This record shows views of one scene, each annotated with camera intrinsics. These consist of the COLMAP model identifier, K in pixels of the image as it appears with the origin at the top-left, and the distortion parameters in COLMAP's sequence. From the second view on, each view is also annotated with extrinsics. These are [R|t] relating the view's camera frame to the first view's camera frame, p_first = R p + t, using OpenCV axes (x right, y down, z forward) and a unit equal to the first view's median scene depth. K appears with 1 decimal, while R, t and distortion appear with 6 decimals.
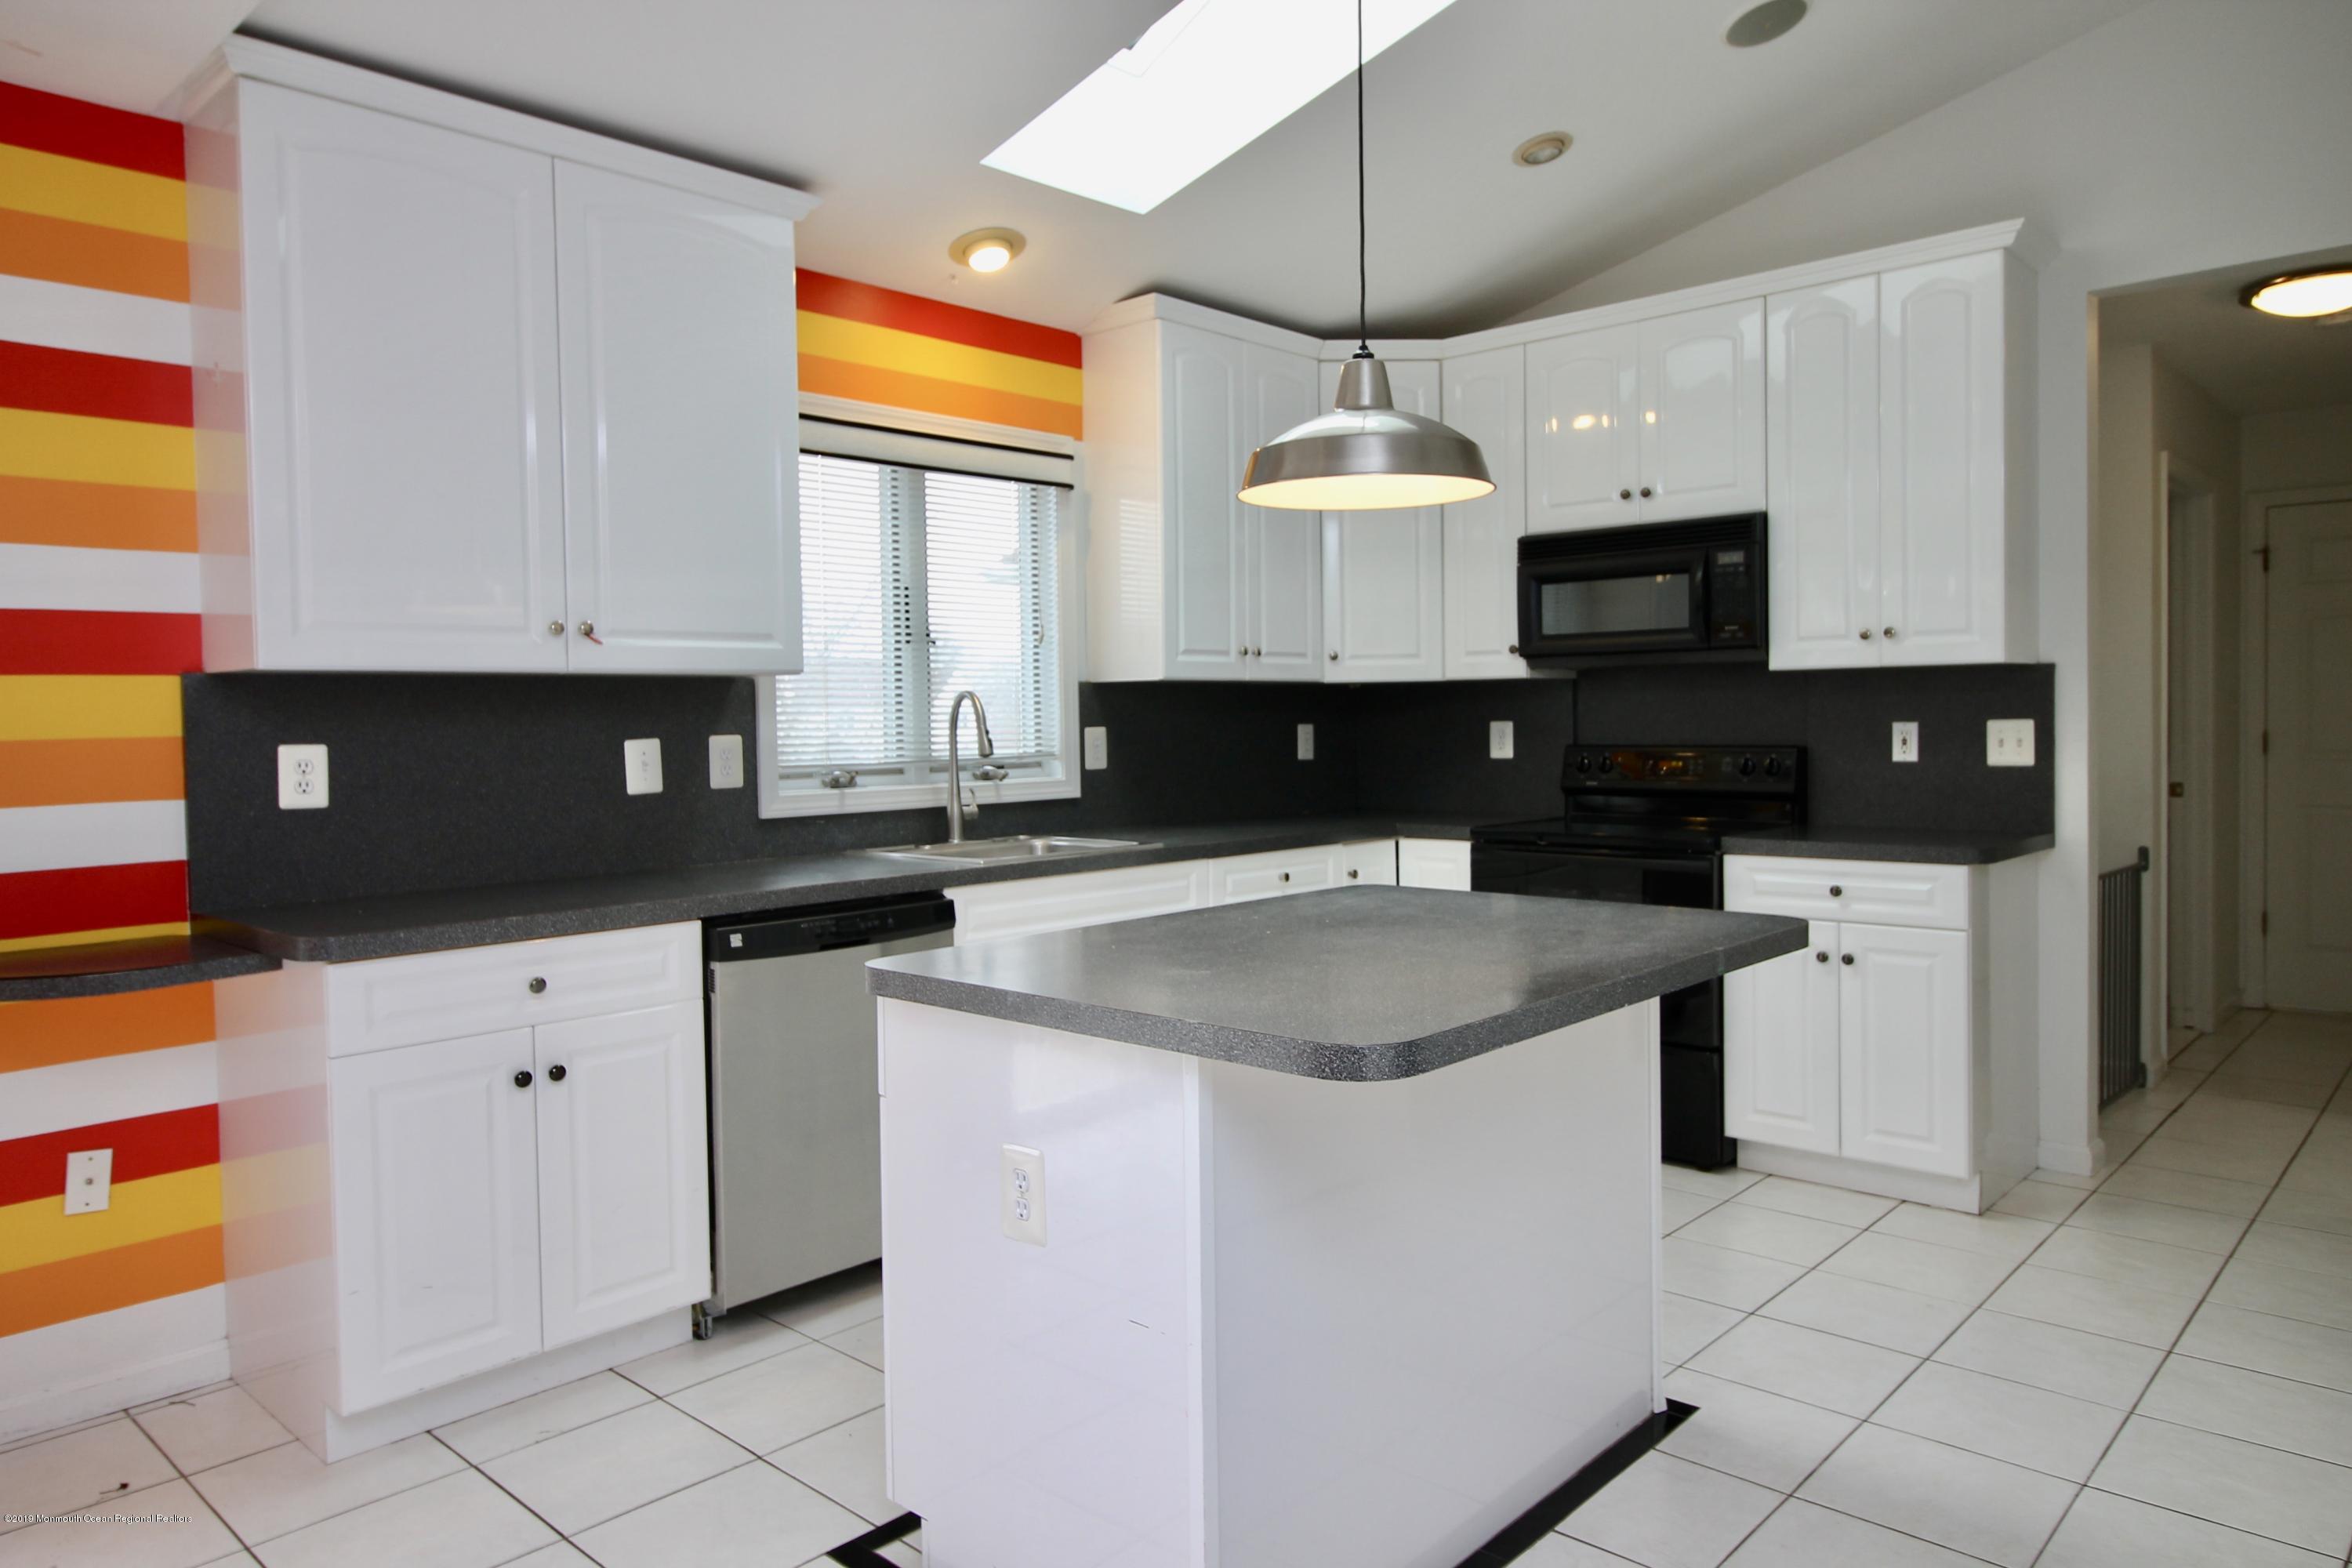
lens RADIAL K [[1528.0, 0, 1169.7], [0, 1528.0, 760.3], [0, 0, 1]] dist [0.002407, -0.002373]
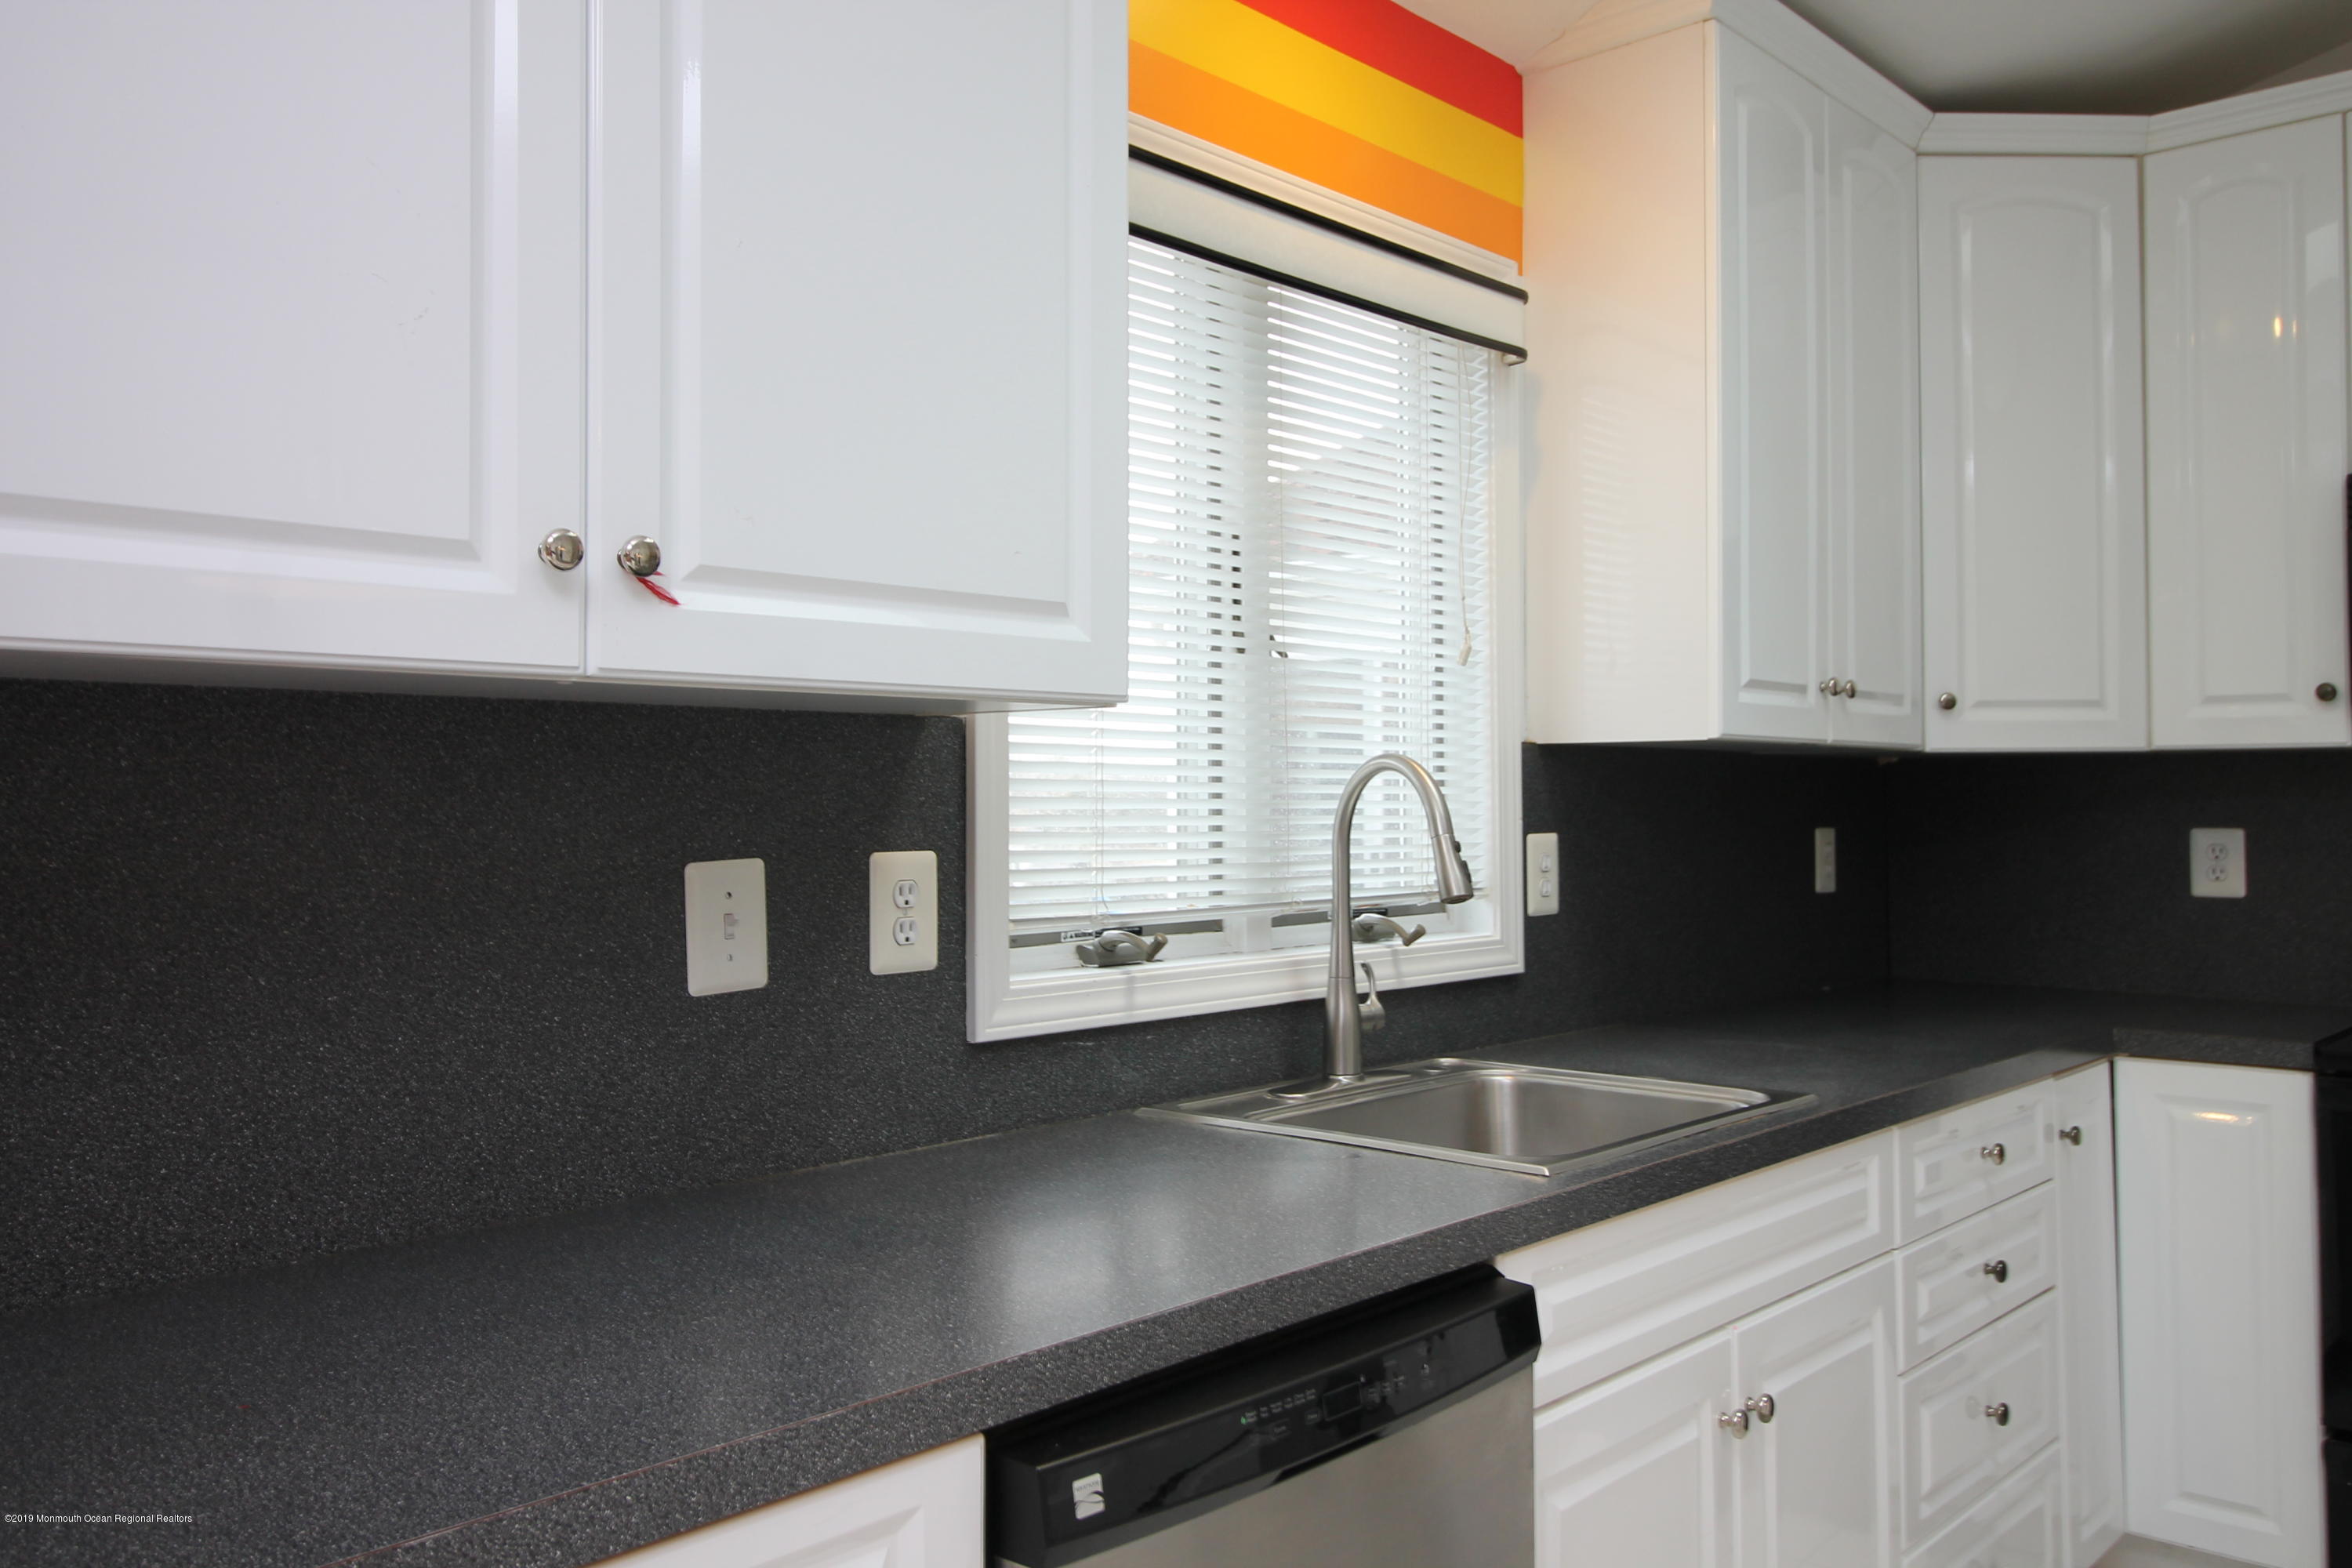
lens RADIAL K [[1846.8, 0, 1172.2], [0, 1846.8, 747.3], [0, 0, 1]] dist [0.008939, -0.006582]
pose [[0.999884, 0.013444, 0.007103, -0.197509], [-0.013010, 0.998233, -0.057971, -0.014217], [-0.007869, 0.057872, 0.998293, 0.433898]]
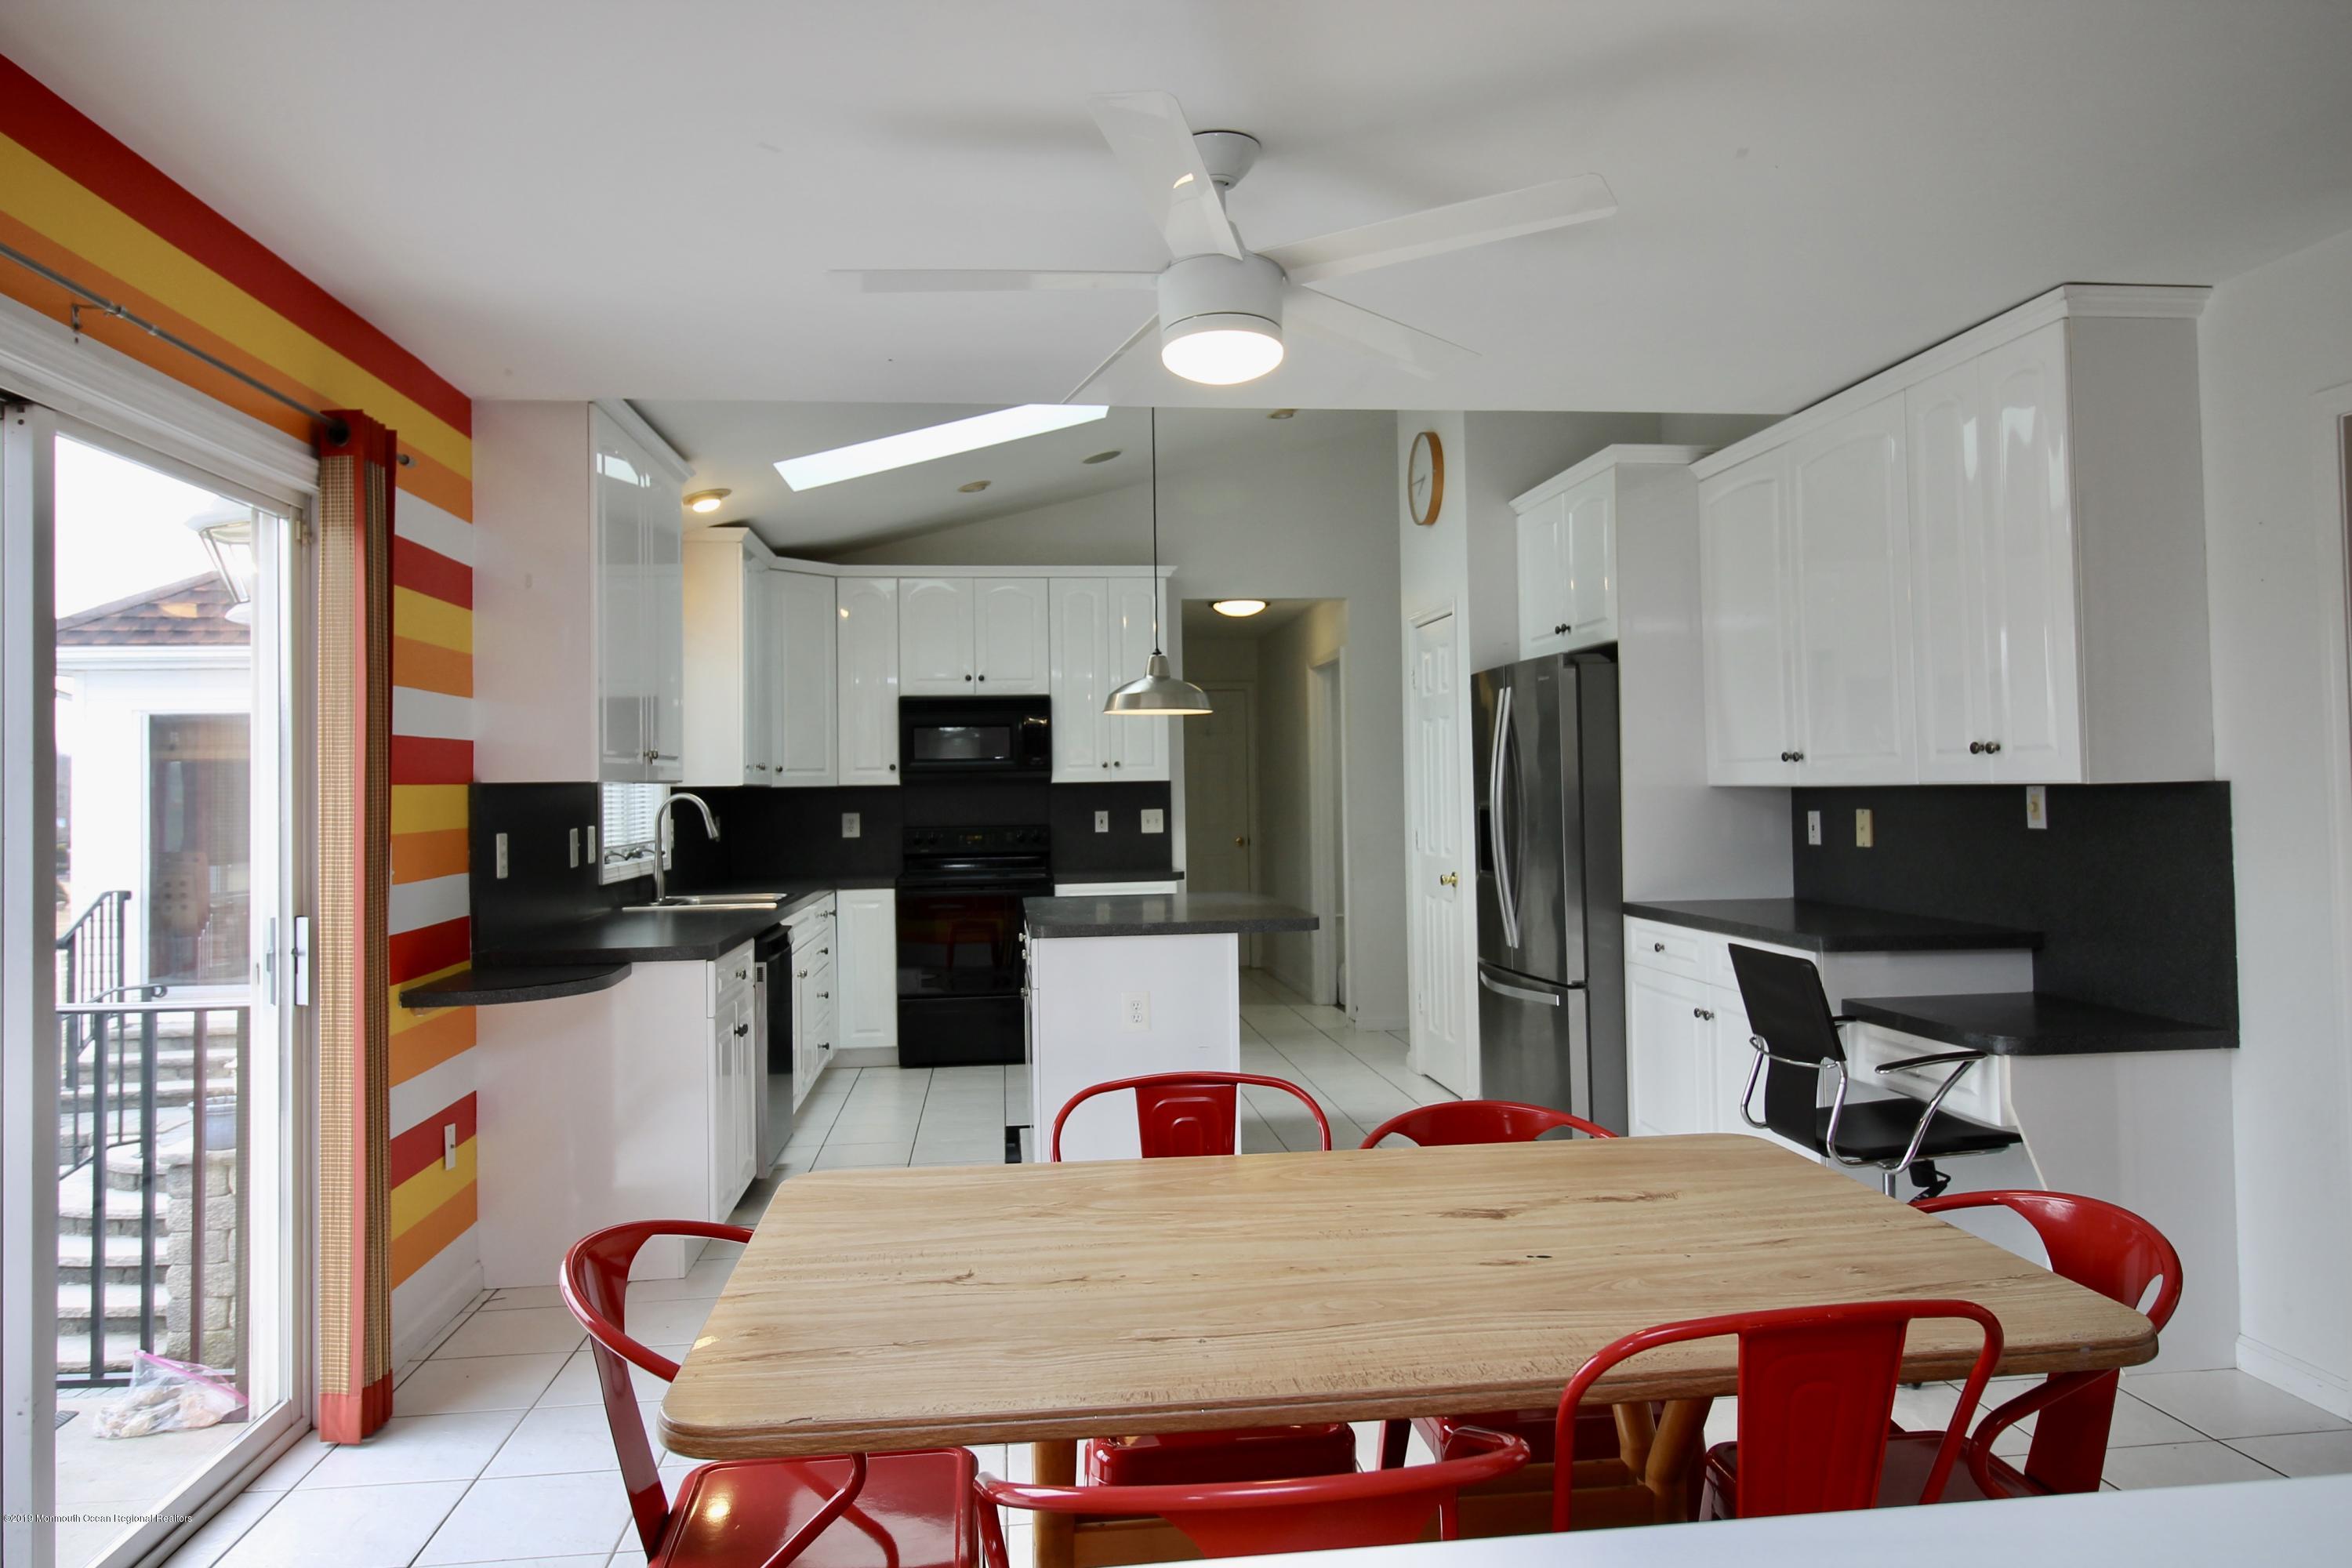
lens RADIAL K [[1528.0, 0, 1195.0], [0, 1528.0, 750.9], [0, 0, 1]] dist [0.002407, -0.002373]
pose [[0.640179, 0.023813, 0.767857, -0.914780], [0.028141, 0.998122, -0.054416, 0.006464], [-0.767710, 0.056444, 0.638306, -0.294584]]
